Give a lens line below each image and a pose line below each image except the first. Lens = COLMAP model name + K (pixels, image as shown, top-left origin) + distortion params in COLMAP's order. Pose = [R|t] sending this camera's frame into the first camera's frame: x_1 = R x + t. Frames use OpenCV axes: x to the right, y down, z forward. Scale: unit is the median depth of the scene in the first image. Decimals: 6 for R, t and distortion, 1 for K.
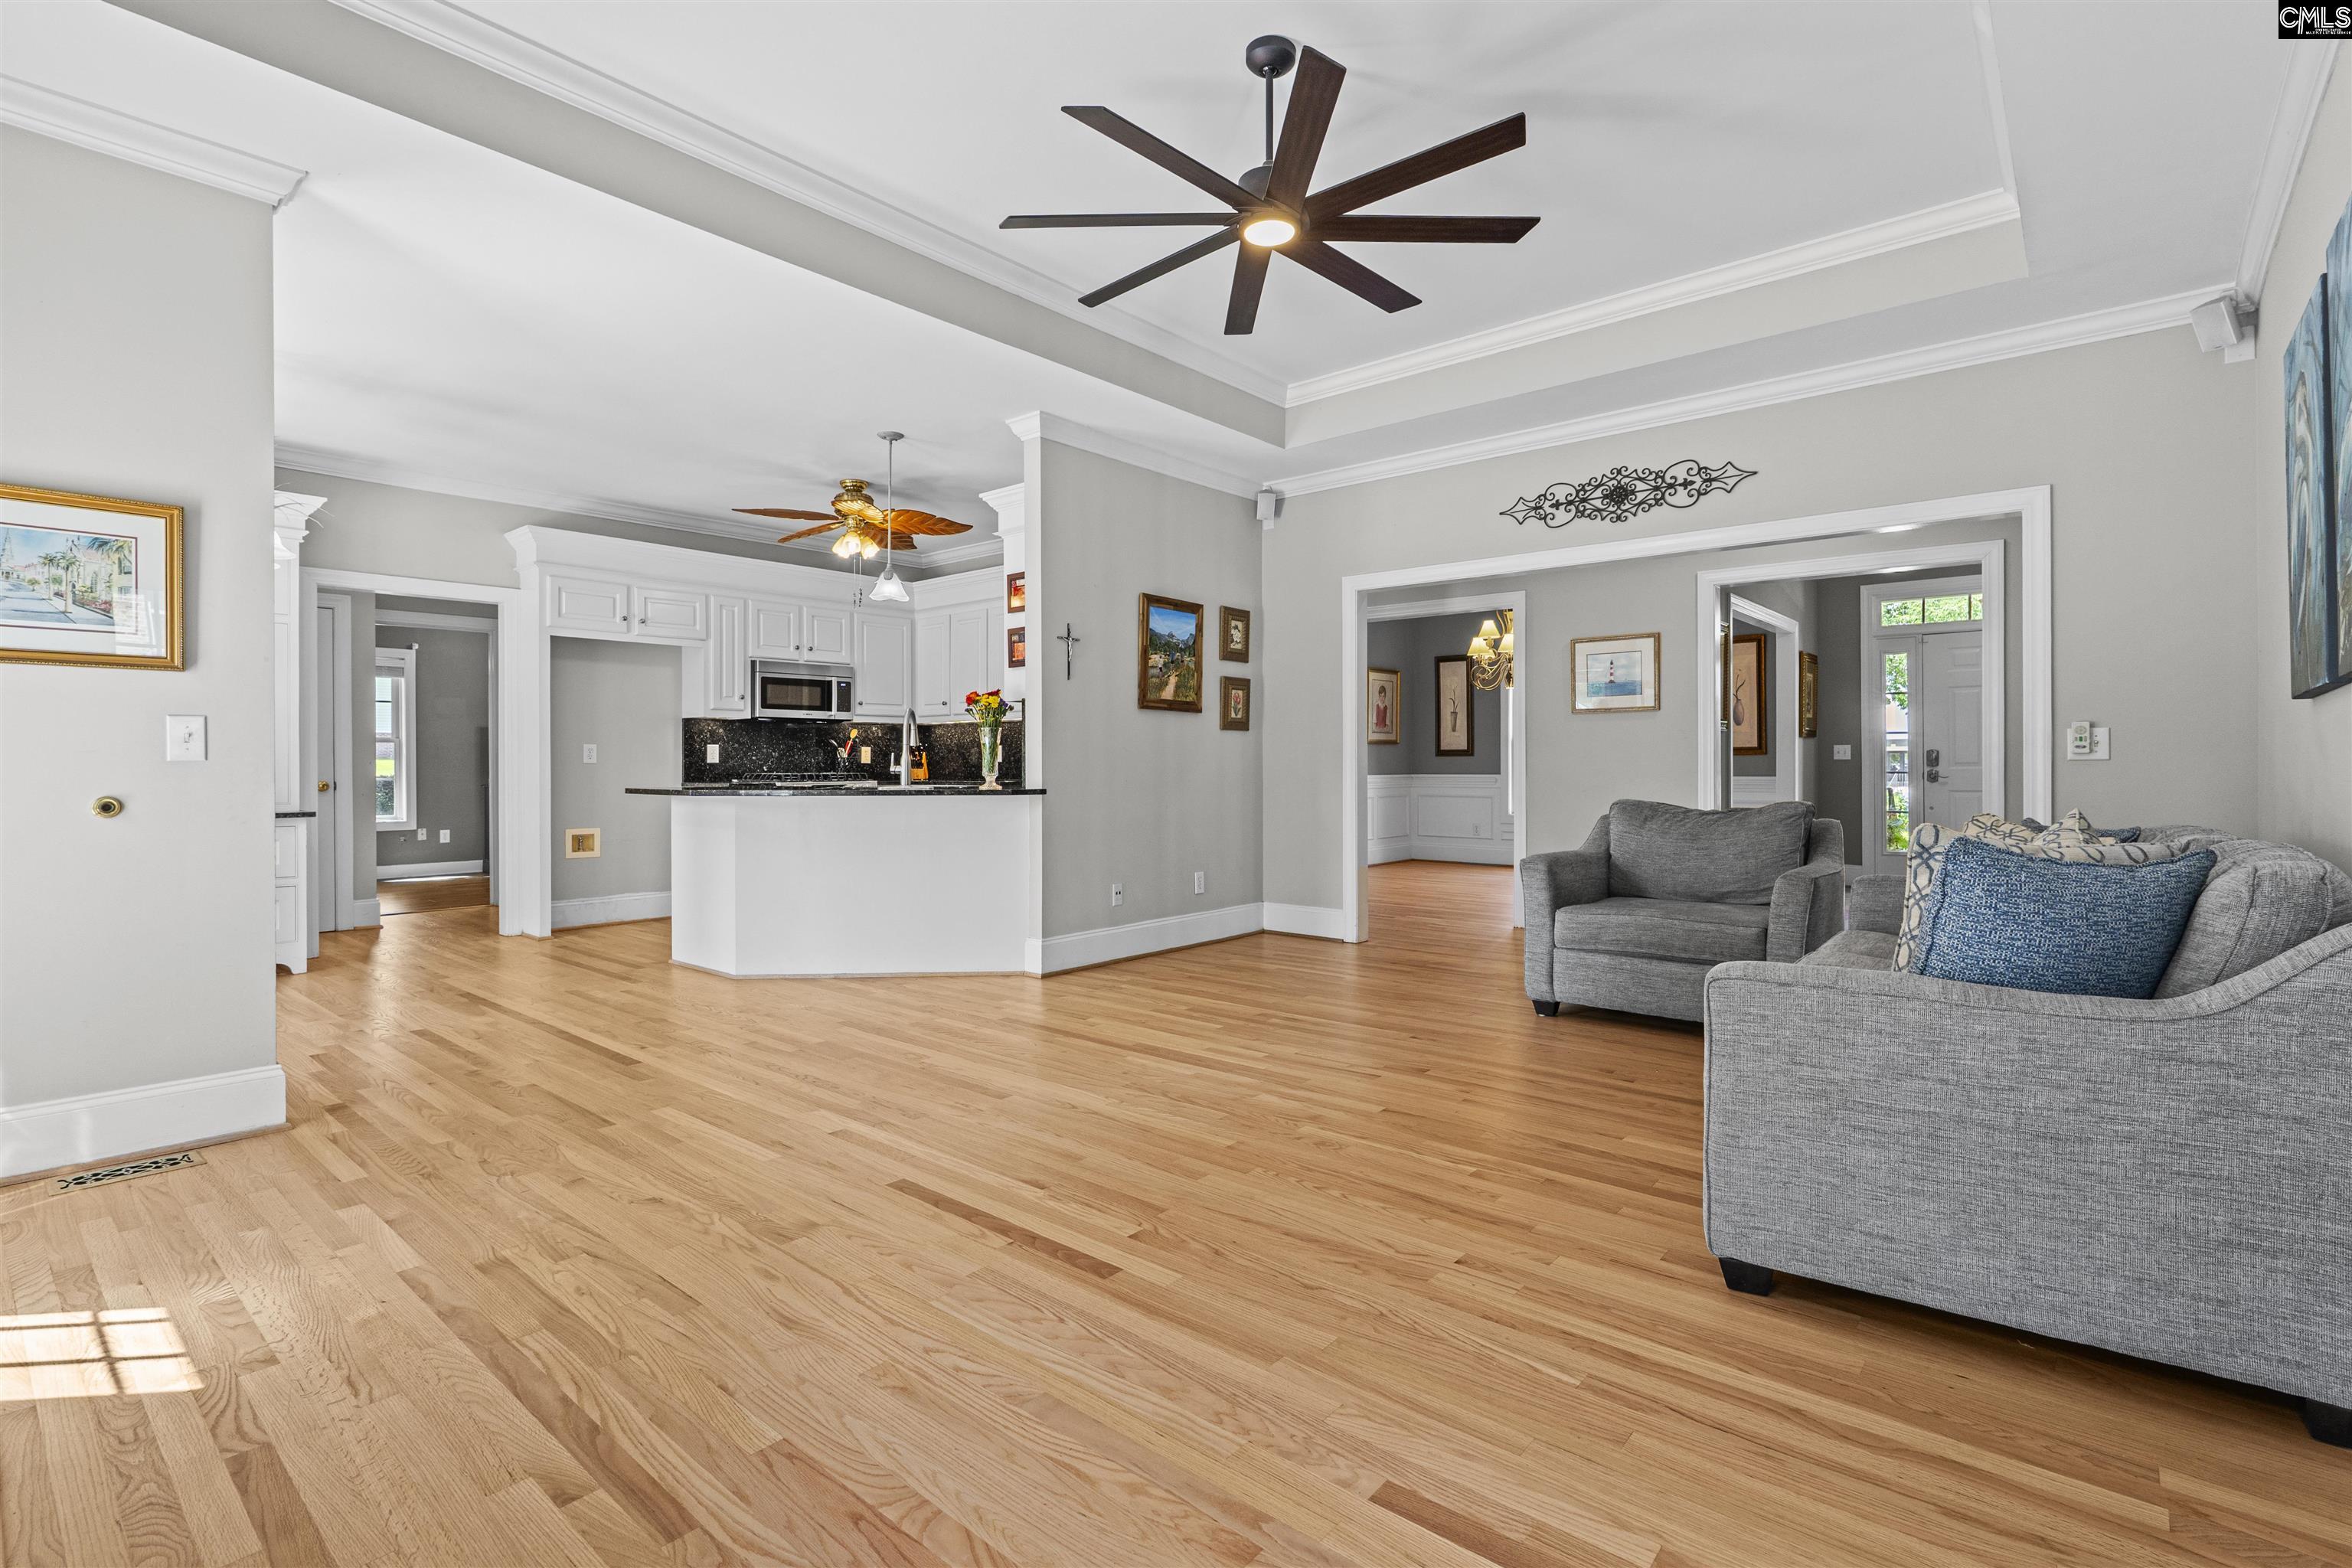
lens RADIAL K [[1125.1, 0, 1176.0], [0, 1125.1, 784.0], [0, 0, 1]] dist [-0.000510, -0.000034]
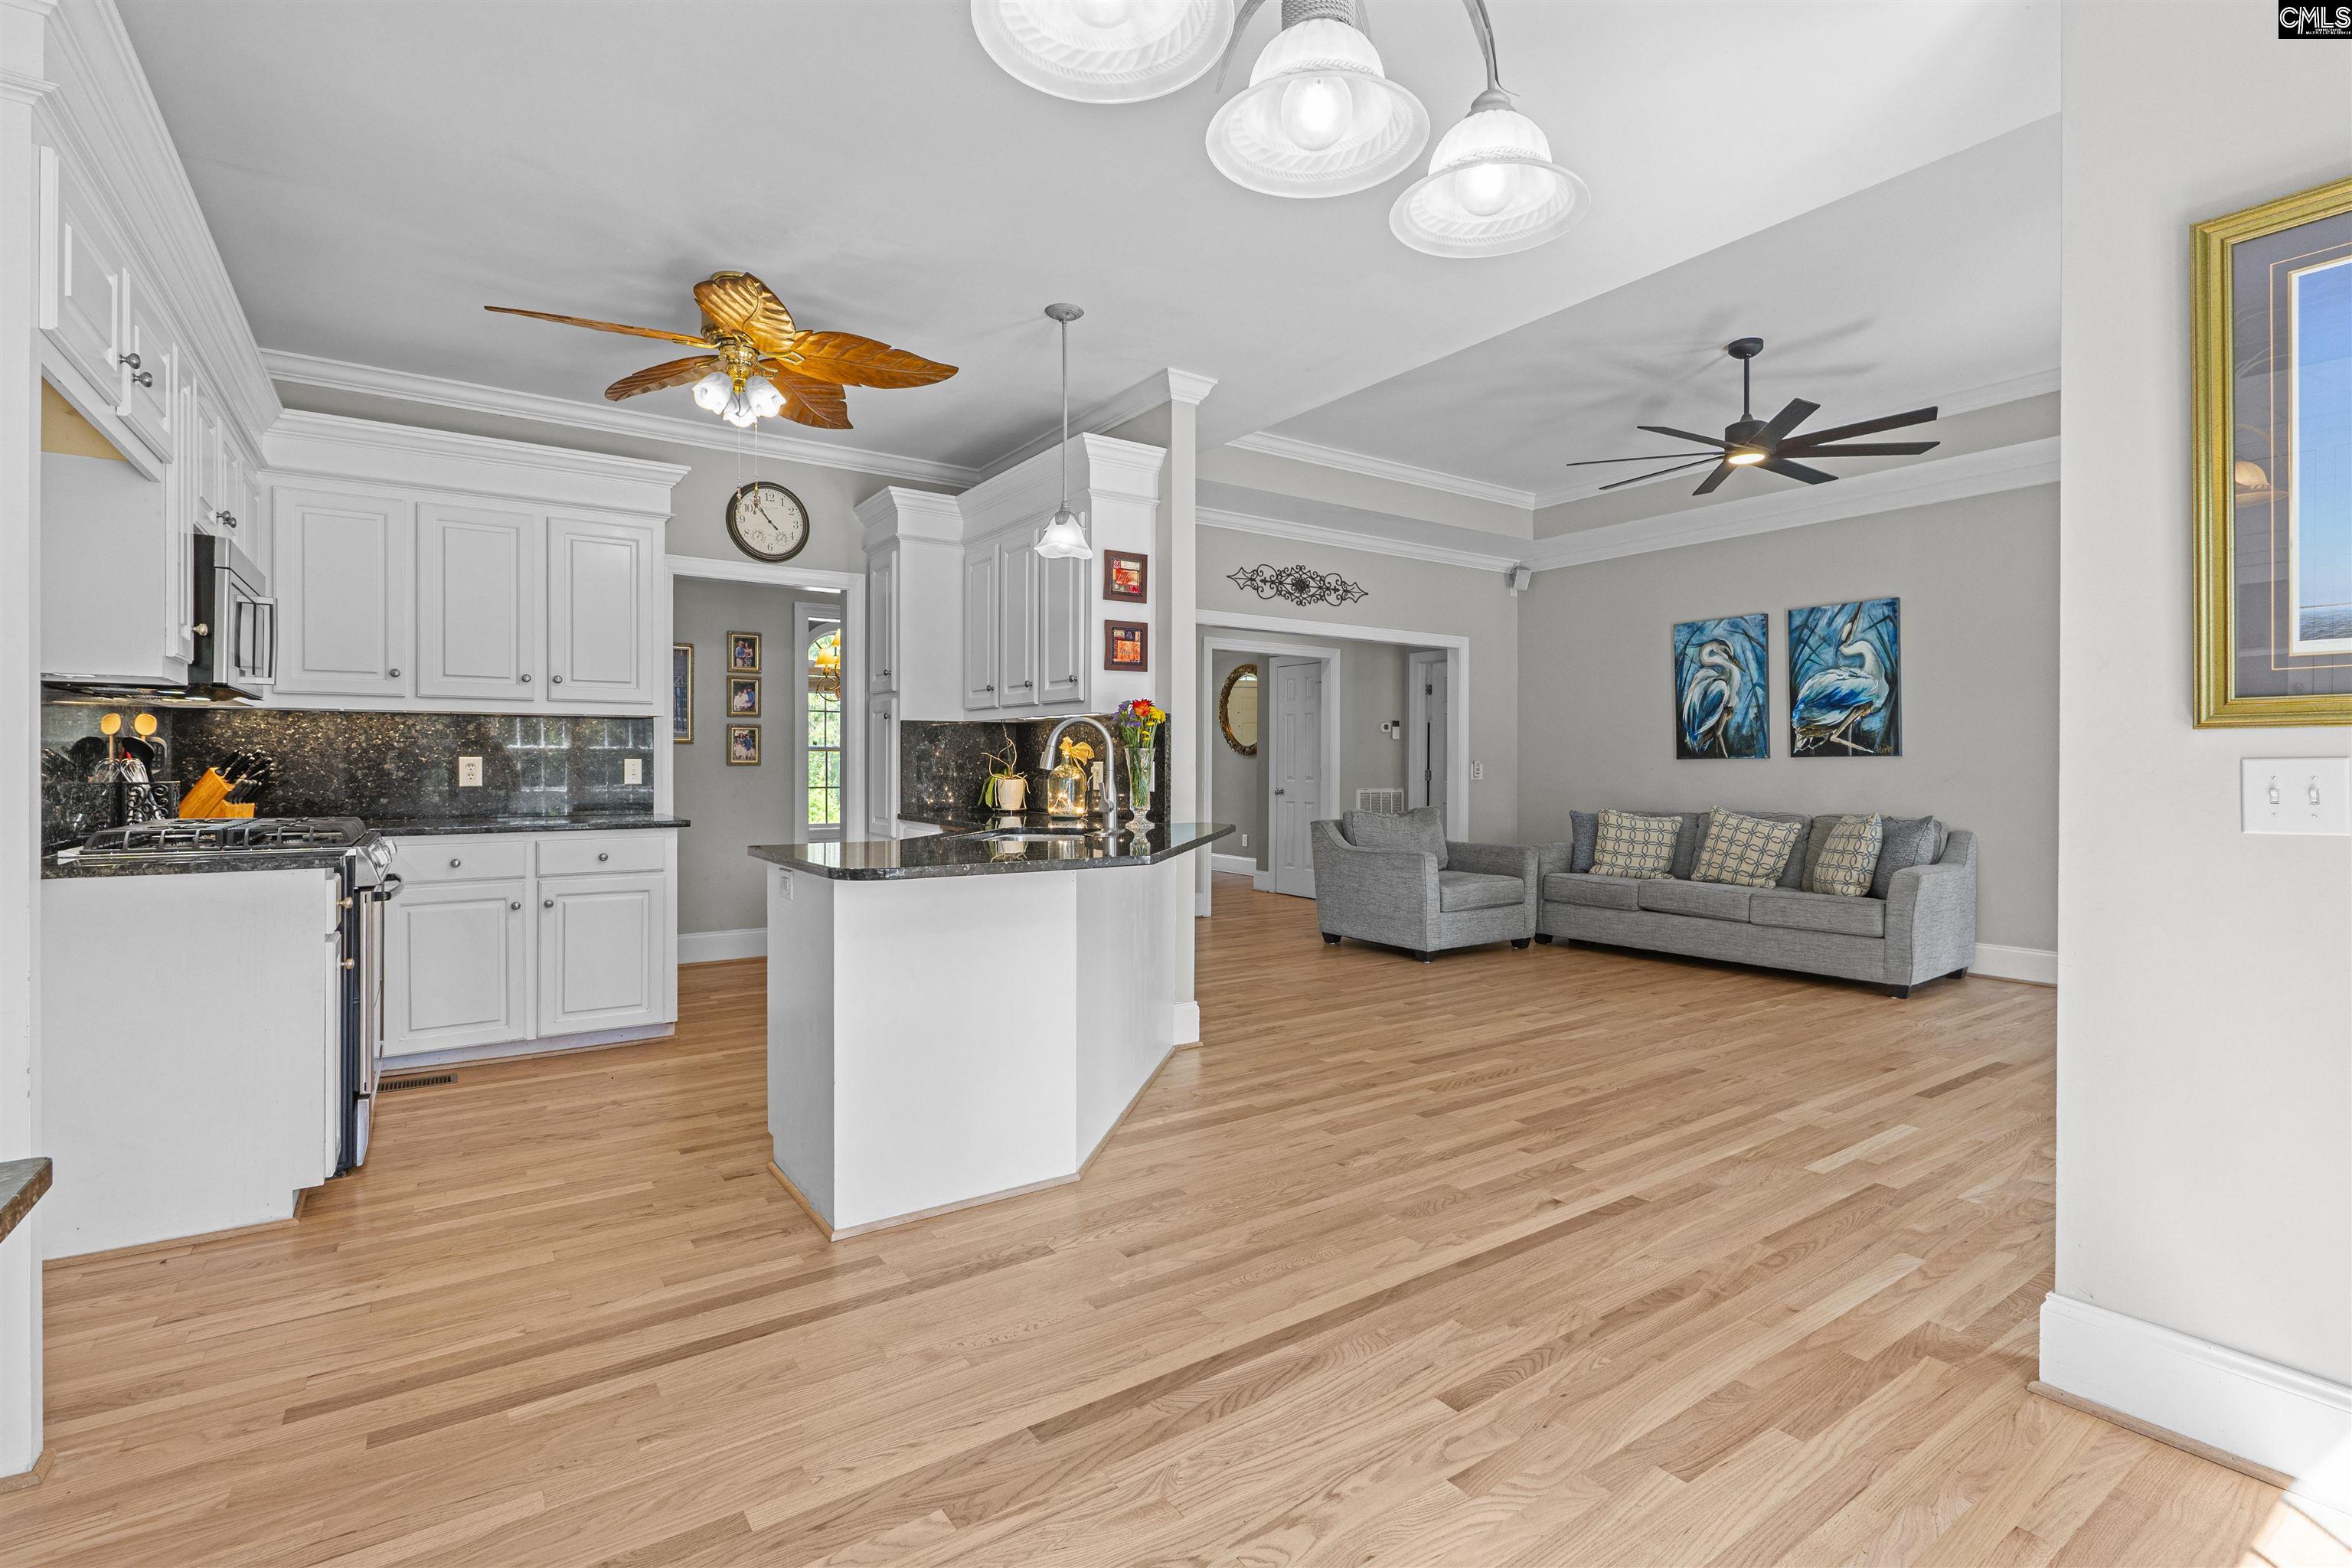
lens RADIAL K [[1087.3, 0, 1176.0], [0, 1087.3, 784.0], [0, 0, 1]] dist [-0.001080, -0.000071]
pose [[0.274451, -0.009682, 0.961552, -0.925506], [0.005720, 0.999948, 0.008436, -0.028161], [-0.961584, 0.003185, 0.274492, 0.788289]]
